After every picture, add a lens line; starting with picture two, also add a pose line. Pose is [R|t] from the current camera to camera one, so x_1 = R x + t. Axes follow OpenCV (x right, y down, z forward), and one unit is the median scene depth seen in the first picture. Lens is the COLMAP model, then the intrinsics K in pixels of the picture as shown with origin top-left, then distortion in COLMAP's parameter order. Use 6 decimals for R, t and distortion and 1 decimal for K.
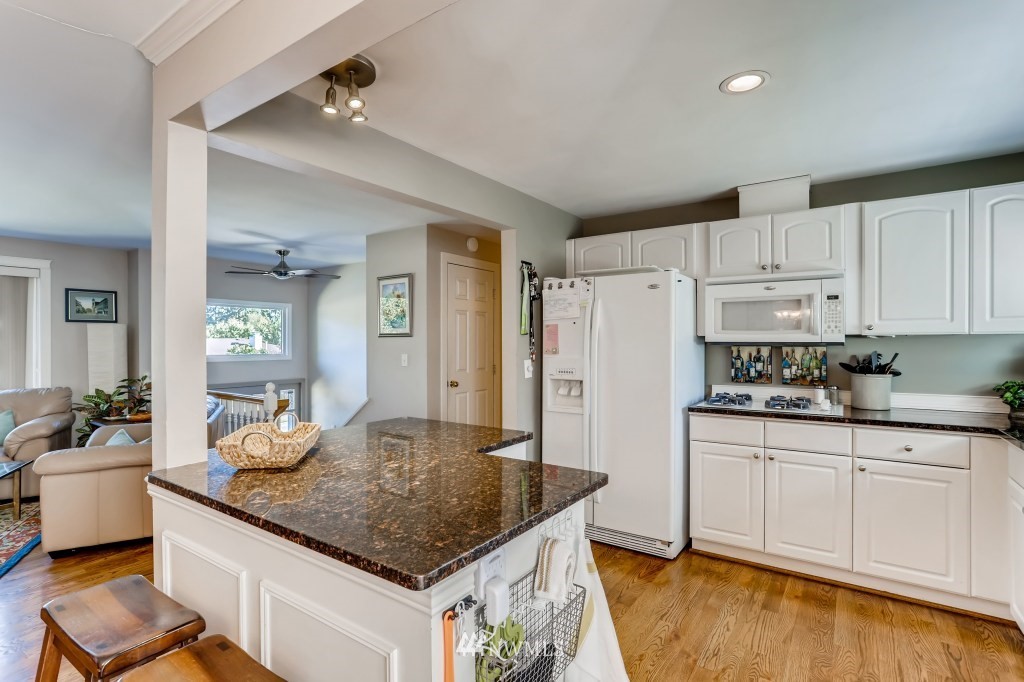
lens RADIAL K [[508.5, 0, 506.4], [0, 508.5, 340.6], [0, 0, 1]] dist [-0.016408, 0.003852]
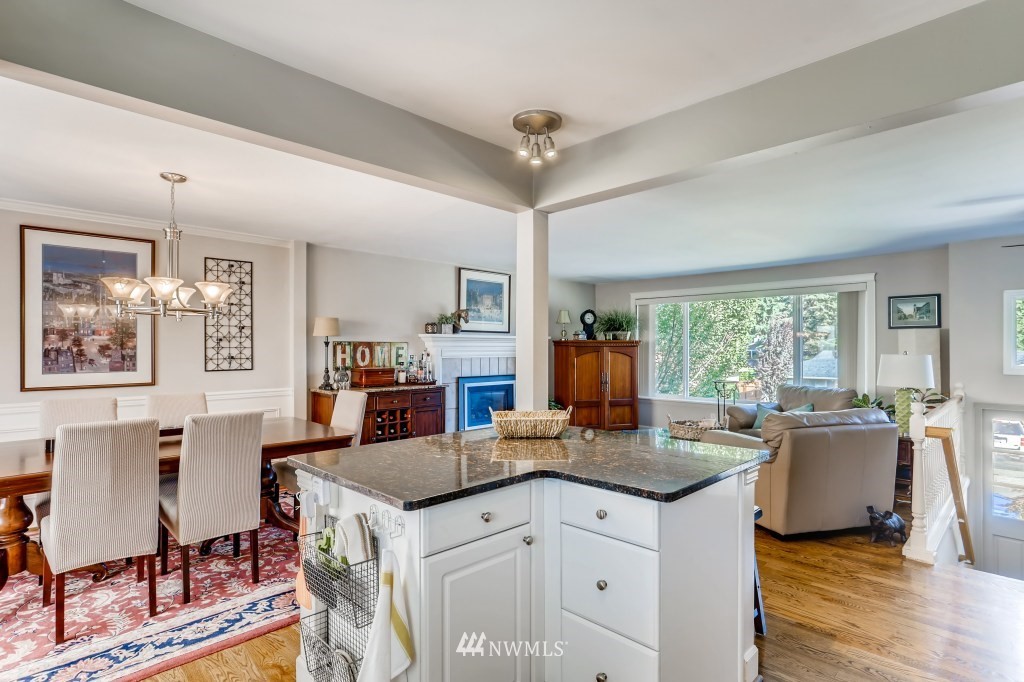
lens RADIAL K [[532.9, 0, 519.3], [0, 532.9, 345.0], [0, 0, 1]] dist [-0.002087, 0.000191]
pose [[-0.164341, -0.000809, -0.986403, 0.379722], [0.003557, 0.999993, -0.001413, -0.005639], [0.986397, -0.003741, -0.164337, 0.471122]]
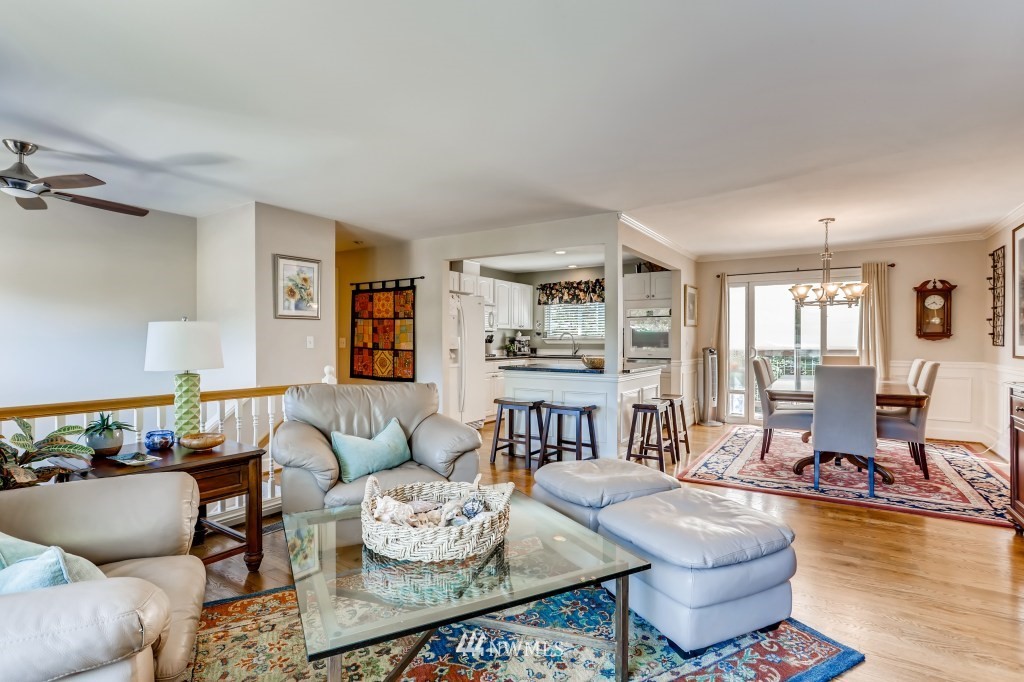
lens RADIAL K [[508.5, 0, 521.3], [0, 508.5, 348.1], [0, 0, 1]] dist [-0.016408, 0.003852]
pose [[-0.048535, -0.013980, 0.998724, -1.219067], [-0.006162, 0.999887, 0.013697, 0.033932], [-0.998802, -0.005490, -0.048616, 0.598996]]
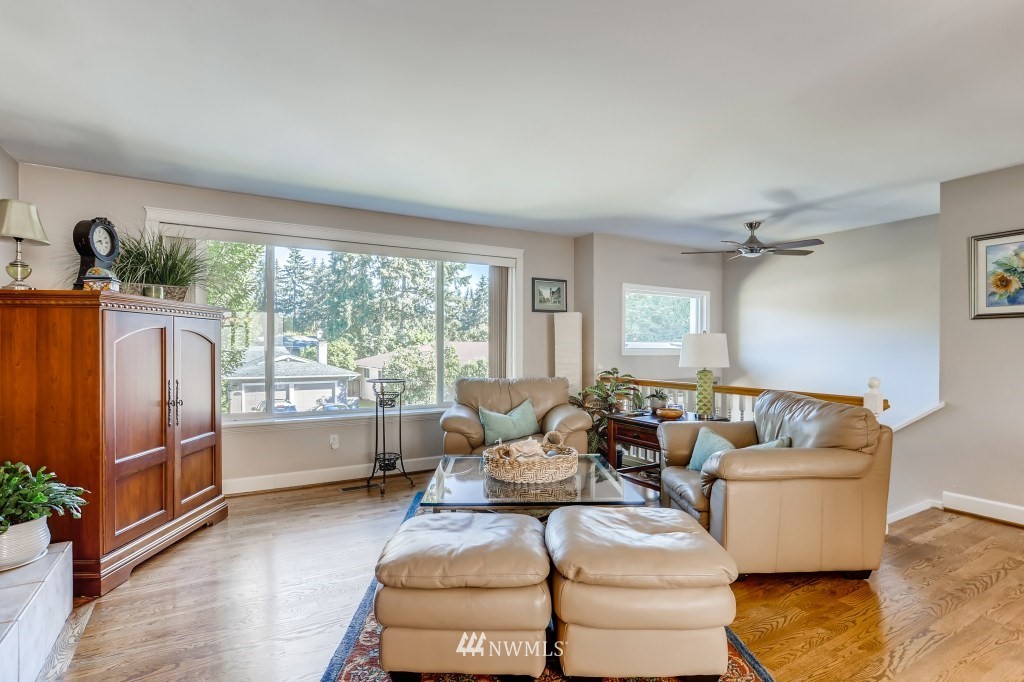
lens RADIAL K [[508.5, 0, 499.9], [0, 508.5, 364.6], [0, 0, 1]] dist [-0.016408, 0.003852]
pose [[0.917389, 0.014428, -0.397731, -0.594261], [0.000054, 0.999338, 0.036376, 0.033810], [0.397993, -0.033392, 0.916781, 0.061257]]
